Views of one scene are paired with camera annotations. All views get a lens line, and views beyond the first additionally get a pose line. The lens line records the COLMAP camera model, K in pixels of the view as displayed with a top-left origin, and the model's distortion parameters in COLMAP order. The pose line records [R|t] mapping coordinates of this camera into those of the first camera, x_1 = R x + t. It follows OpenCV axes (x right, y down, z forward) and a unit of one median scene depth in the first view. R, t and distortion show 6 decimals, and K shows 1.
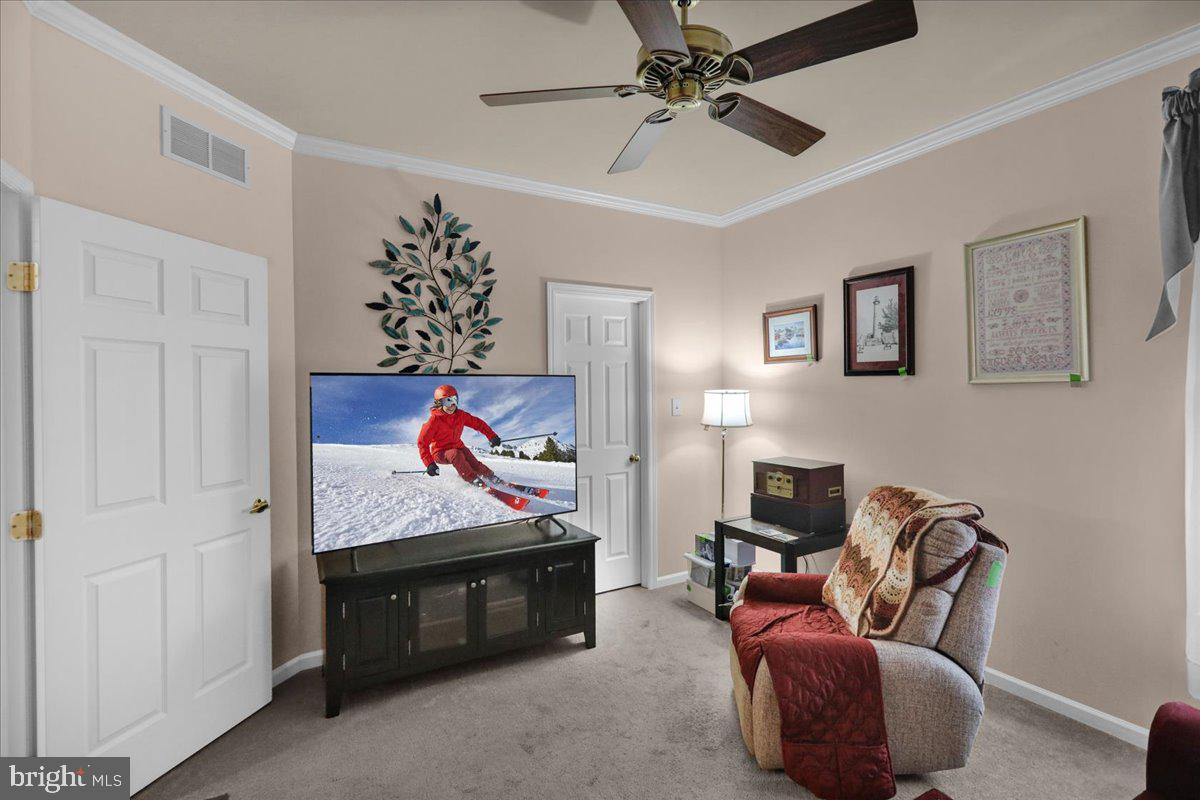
lens RADIAL K [[542.7, 0, 603.0], [0, 542.7, 389.5], [0, 0, 1]] dist [0.001467, 0.000877]
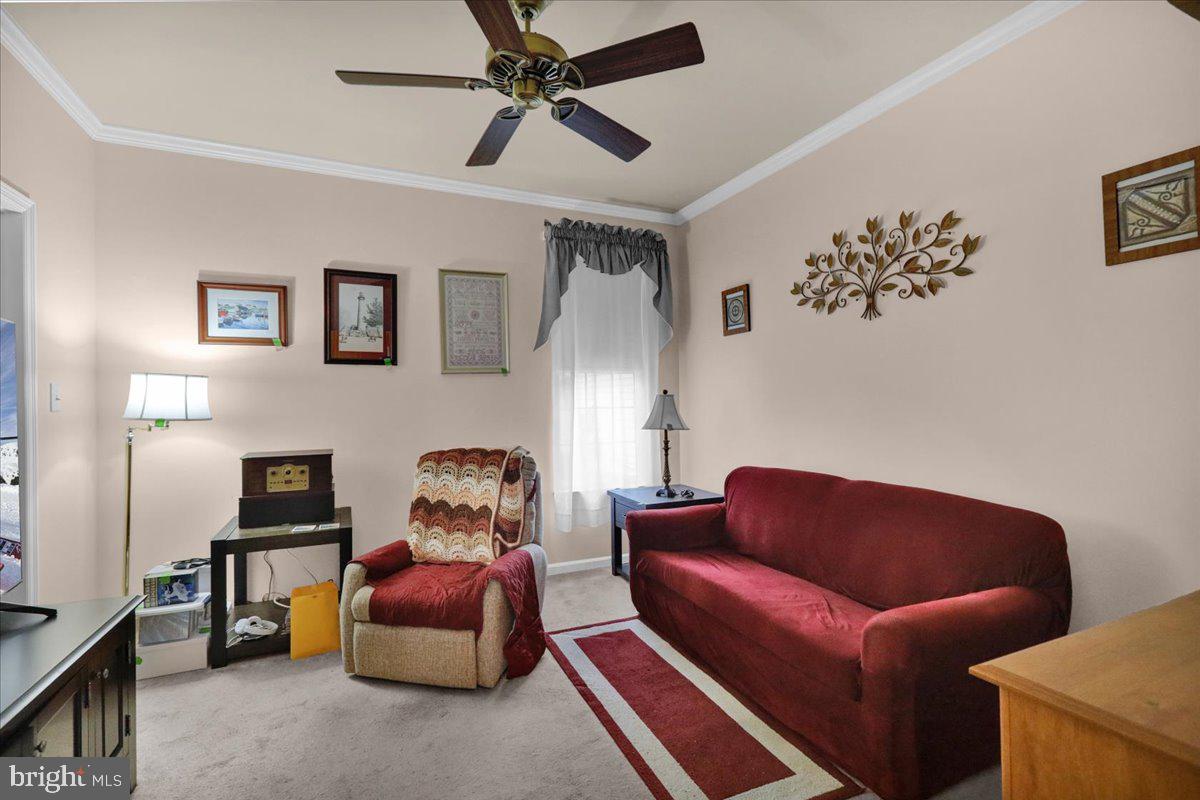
lens RADIAL K [[542.7, 0, 590.4], [0, 542.7, 394.8], [0, 0, 1]] dist [0.001467, 0.000877]
pose [[0.118492, 0.025468, 0.992628, -0.509836], [0.016660, 0.999479, -0.027632, 0.071176], [-0.992815, 0.019812, 0.118006, 0.398659]]
